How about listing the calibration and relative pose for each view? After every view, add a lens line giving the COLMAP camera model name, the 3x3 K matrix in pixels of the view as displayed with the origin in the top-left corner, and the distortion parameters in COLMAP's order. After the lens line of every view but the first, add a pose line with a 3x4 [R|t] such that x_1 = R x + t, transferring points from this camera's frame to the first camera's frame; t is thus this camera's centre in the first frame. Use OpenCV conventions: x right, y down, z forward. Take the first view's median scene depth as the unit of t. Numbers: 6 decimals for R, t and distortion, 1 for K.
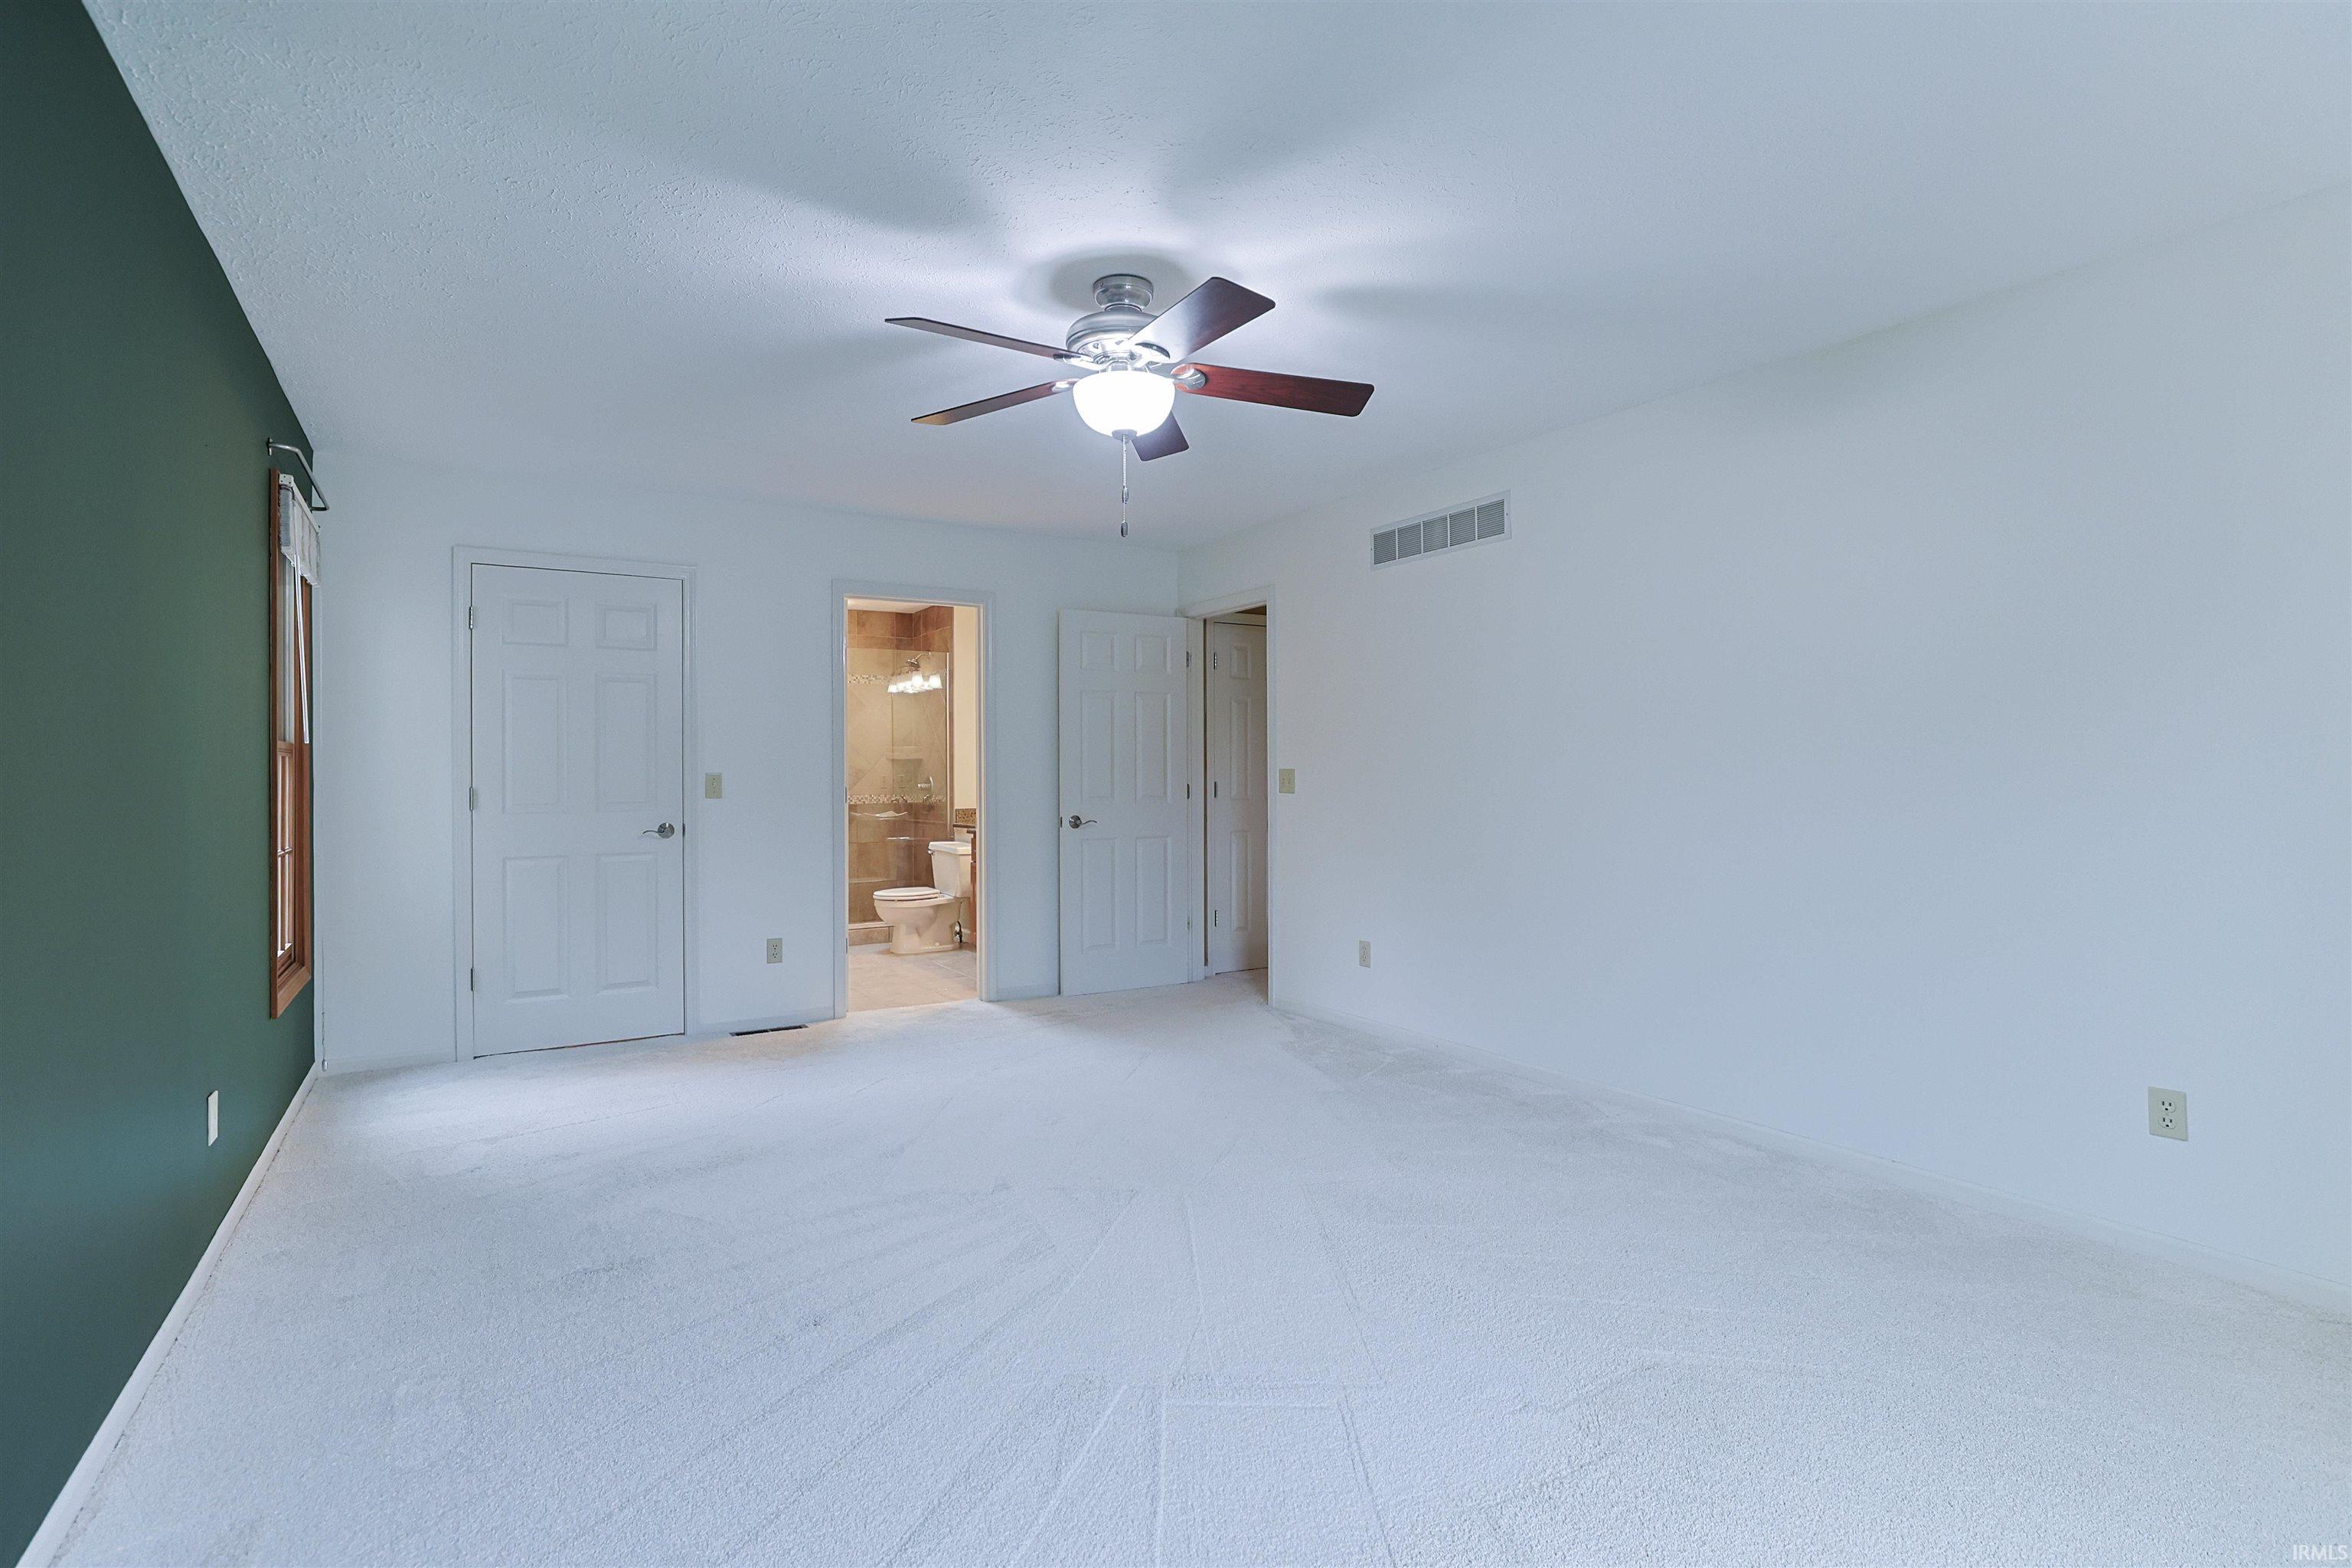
lens RADIAL K [[1127.1, 0, 1192.8], [0, 1127.1, 764.5], [0, 0, 1]] dist [-0.053192, 0.021262]
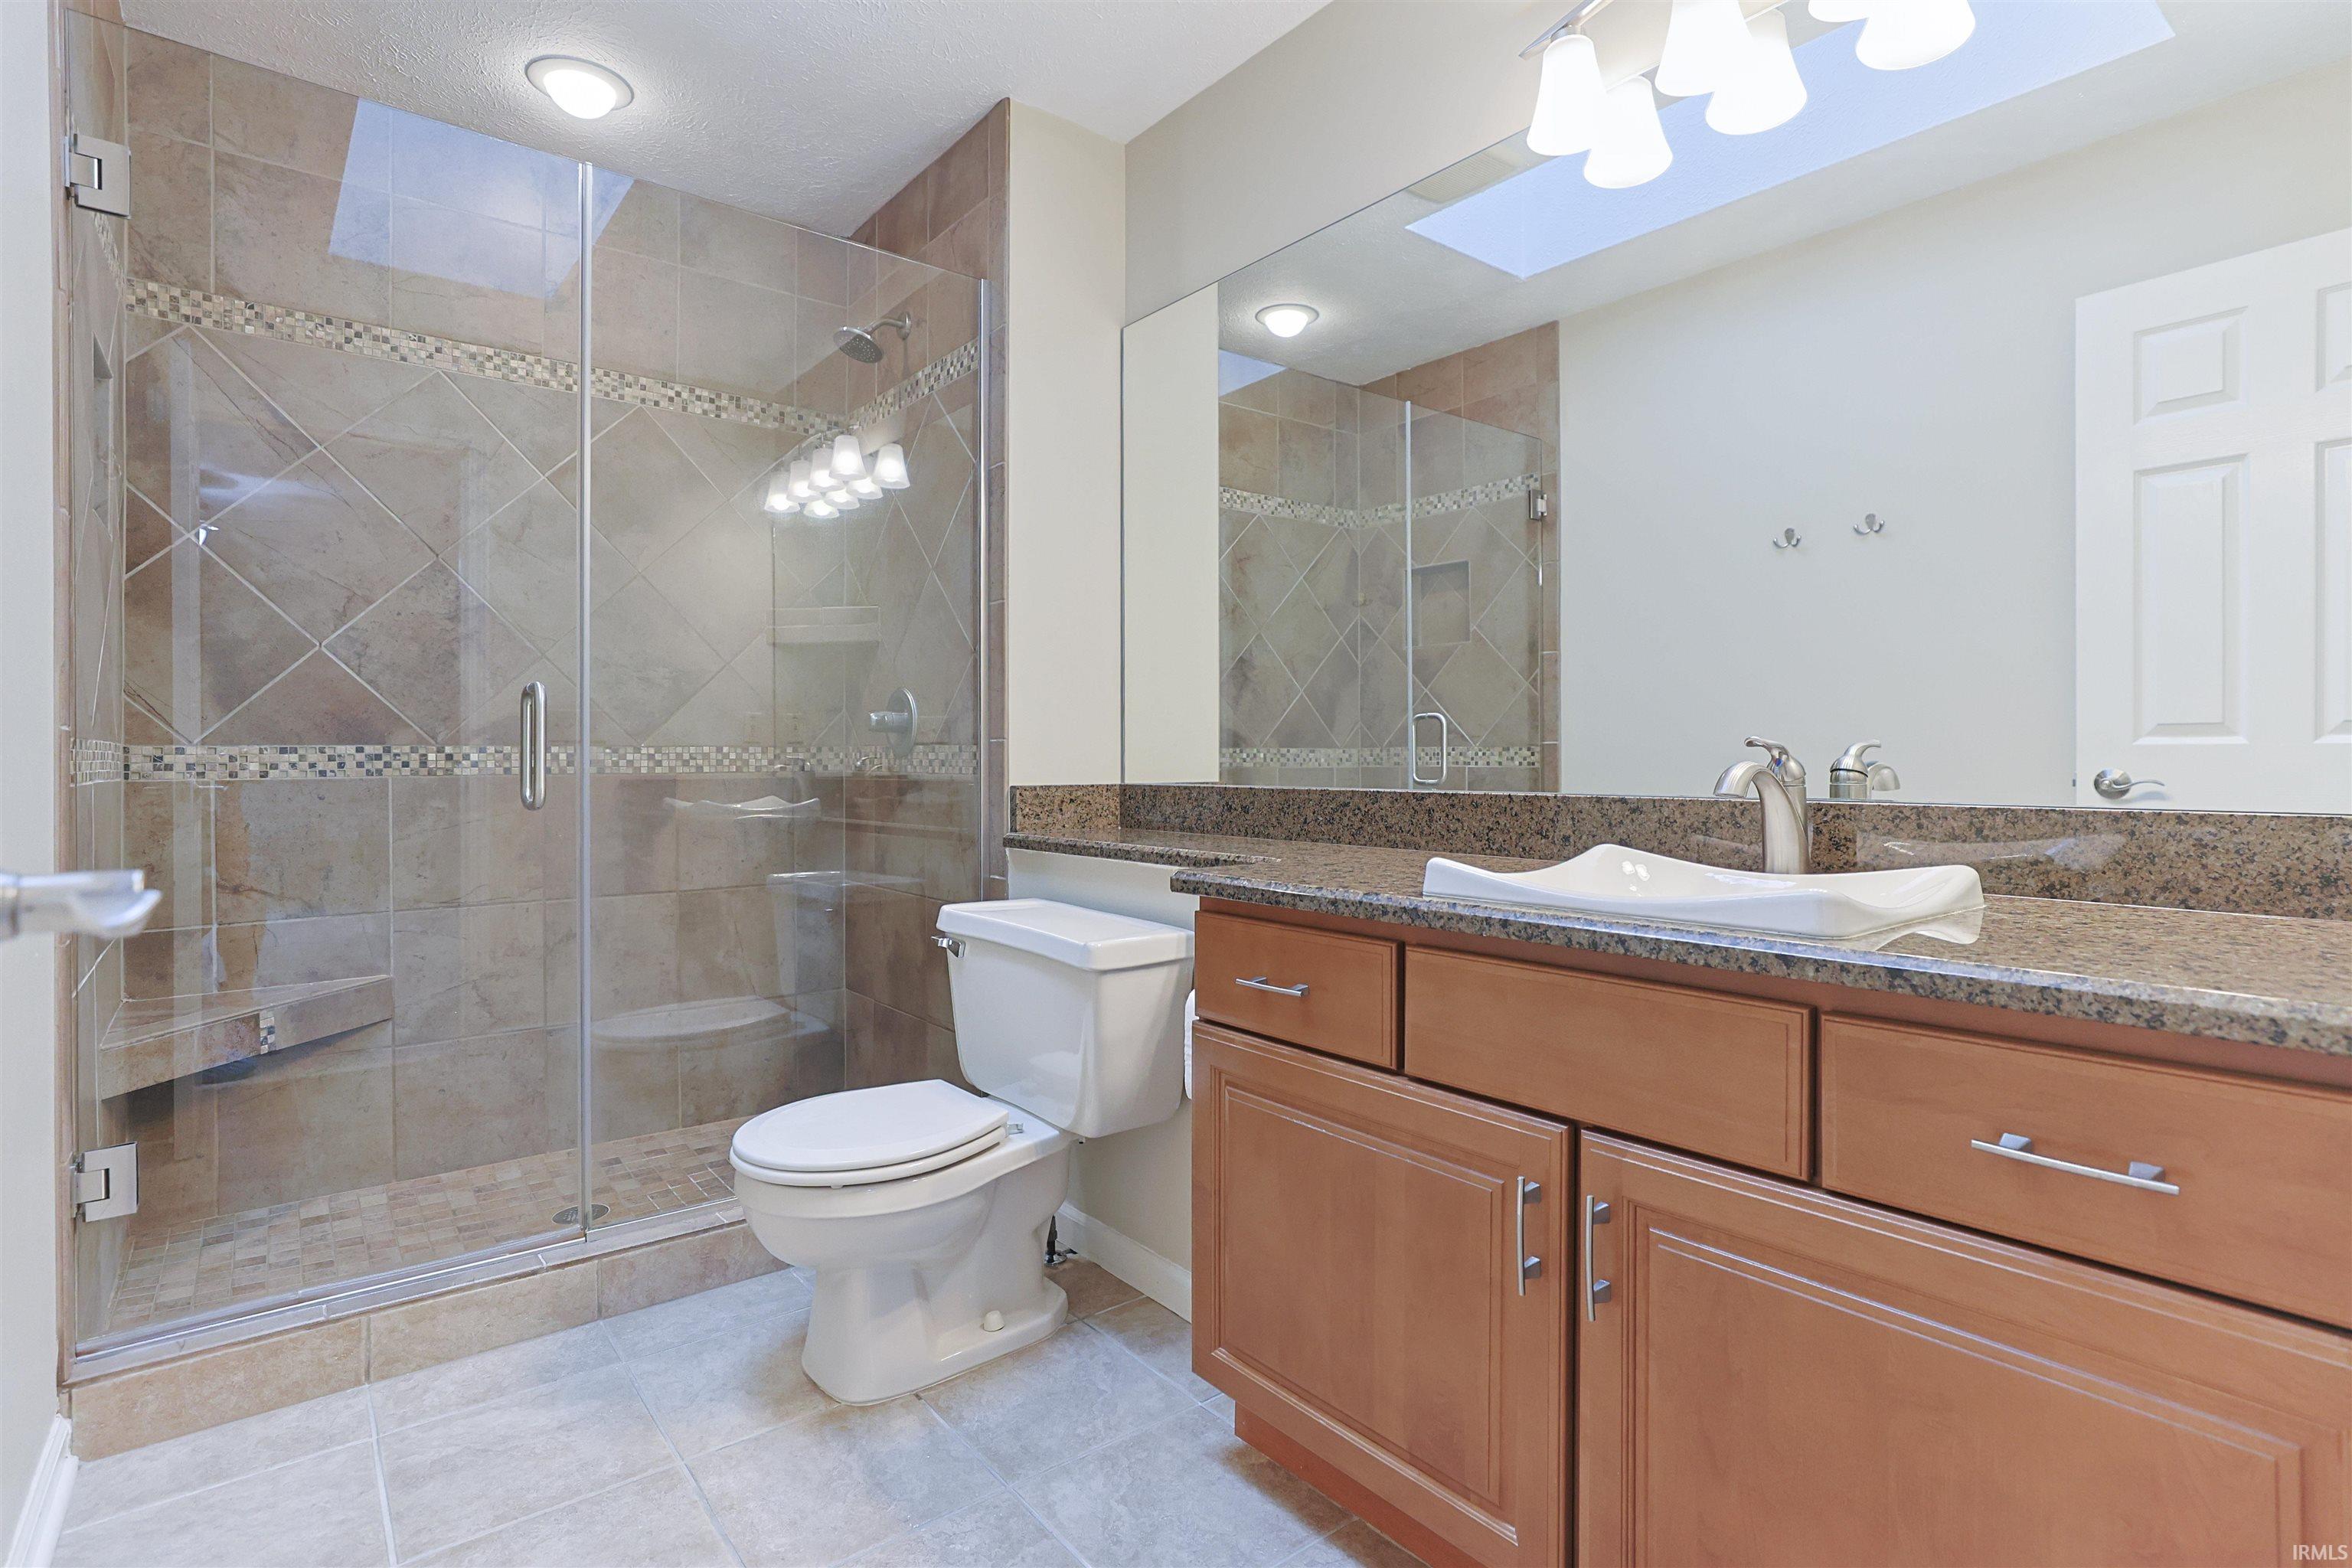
lens RADIAL K [[1127.1, 0, 1192.8], [0, 1127.1, 764.5], [0, 0, 1]] dist [-0.053192, 0.021262]
pose [[0.993617, 0.000128, 0.112807, -0.197997], [-0.001018, 0.999969, 0.007834, 0.031800], [-0.112802, -0.007899, 0.993586, 0.701074]]
